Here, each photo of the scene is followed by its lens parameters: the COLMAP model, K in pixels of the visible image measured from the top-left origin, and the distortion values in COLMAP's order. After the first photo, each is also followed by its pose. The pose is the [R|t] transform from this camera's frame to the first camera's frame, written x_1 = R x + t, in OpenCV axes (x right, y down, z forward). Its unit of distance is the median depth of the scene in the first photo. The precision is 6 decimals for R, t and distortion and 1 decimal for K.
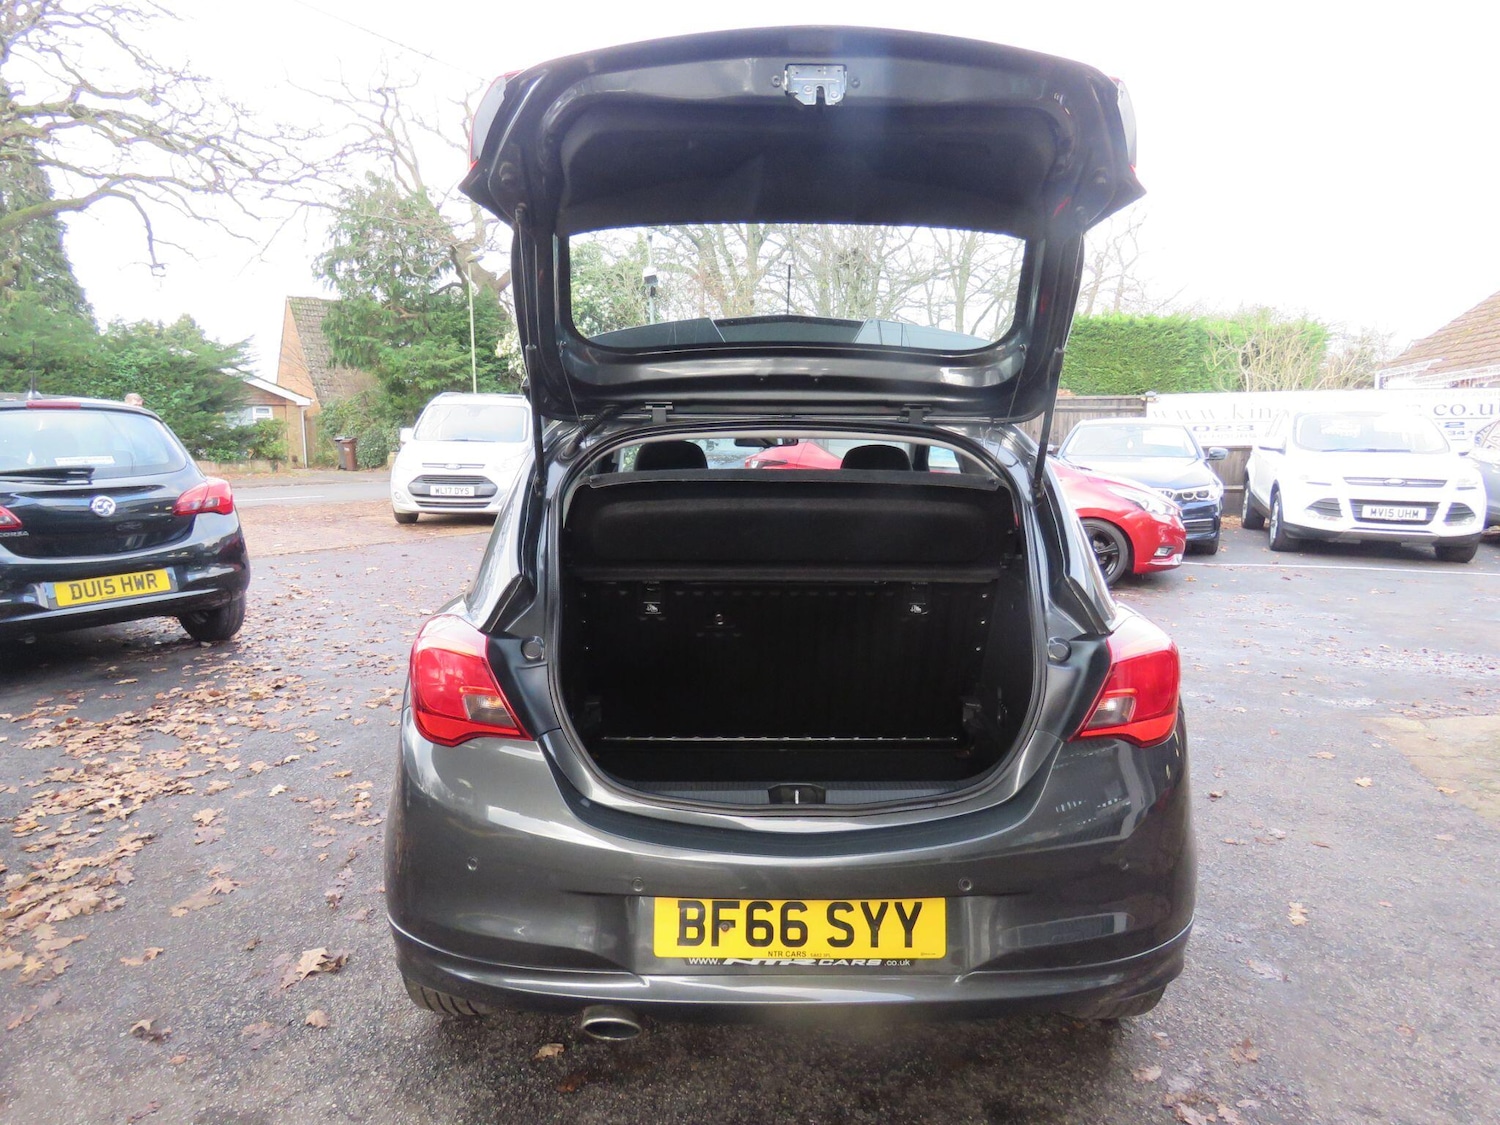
lens RADIAL K [[962.8, 0, 730.1], [0, 962.8, 581.2], [0, 0, 1]] dist [0.003838, -0.009908]
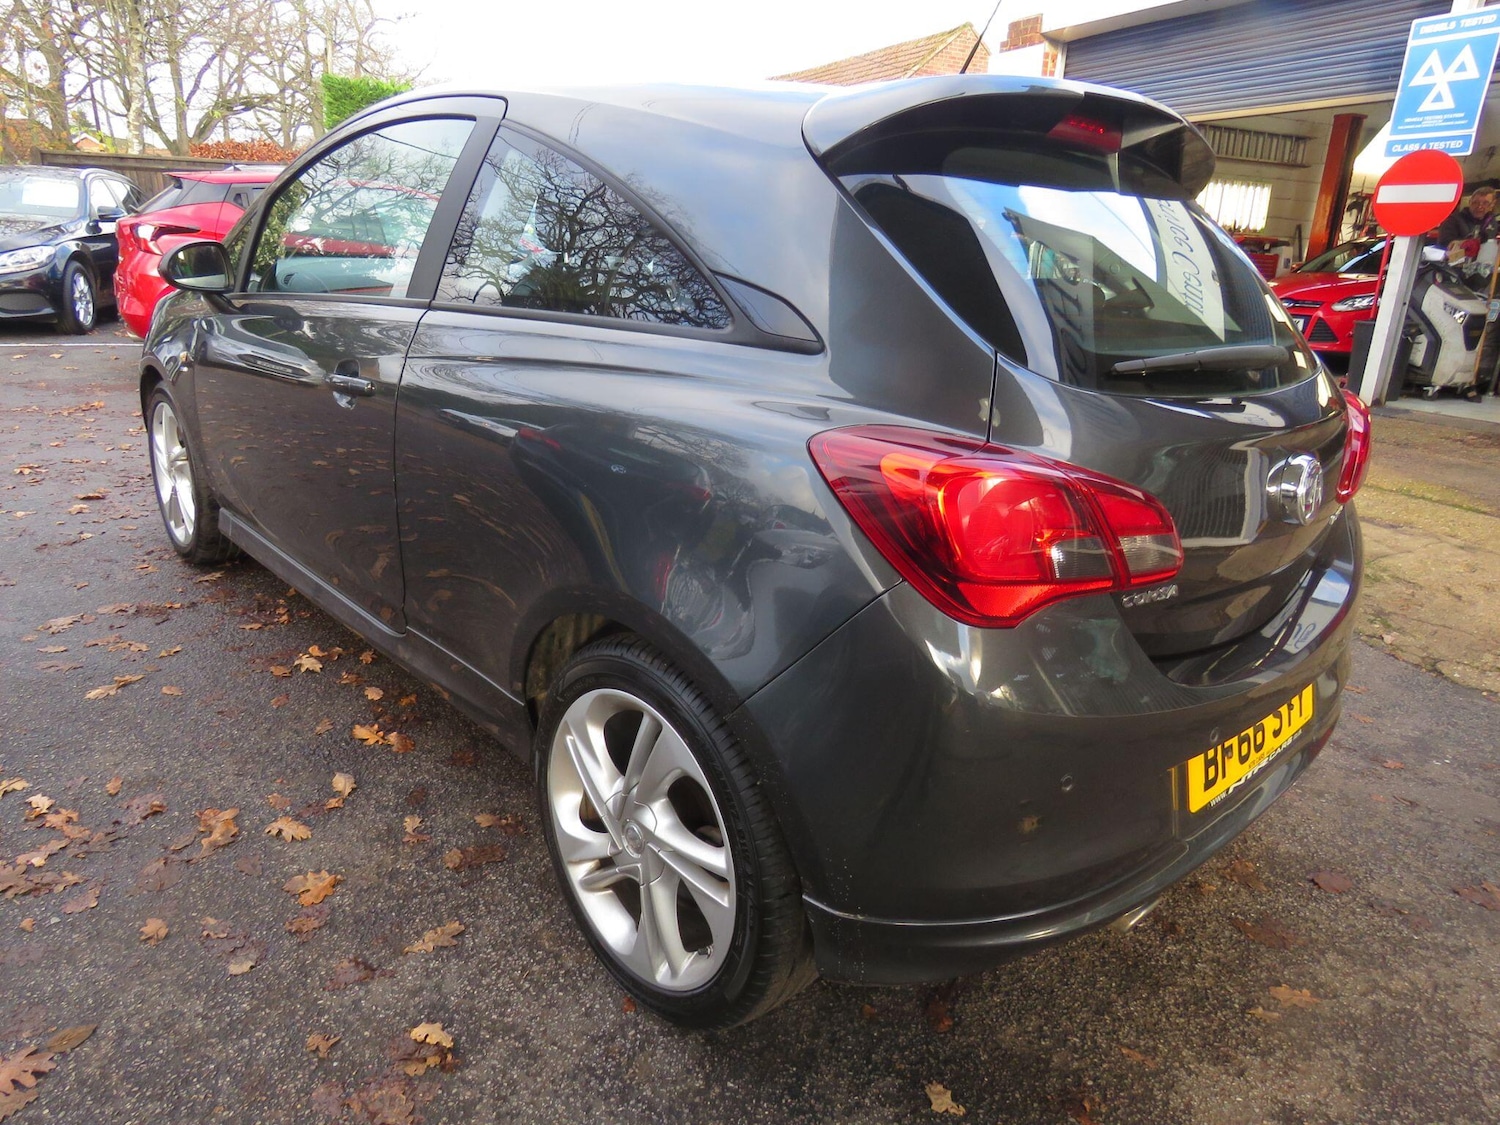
lens RADIAL K [[962.8, 0, 740.6], [0, 962.8, 566.9], [0, 0, 1]] dist [0.003838, -0.009908]
pose [[0.731708, -0.179617, 0.657526, -0.262457], [0.050896, 0.976360, 0.210075, -0.003216], [-0.679715, -0.120248, 0.723552, 0.209026]]
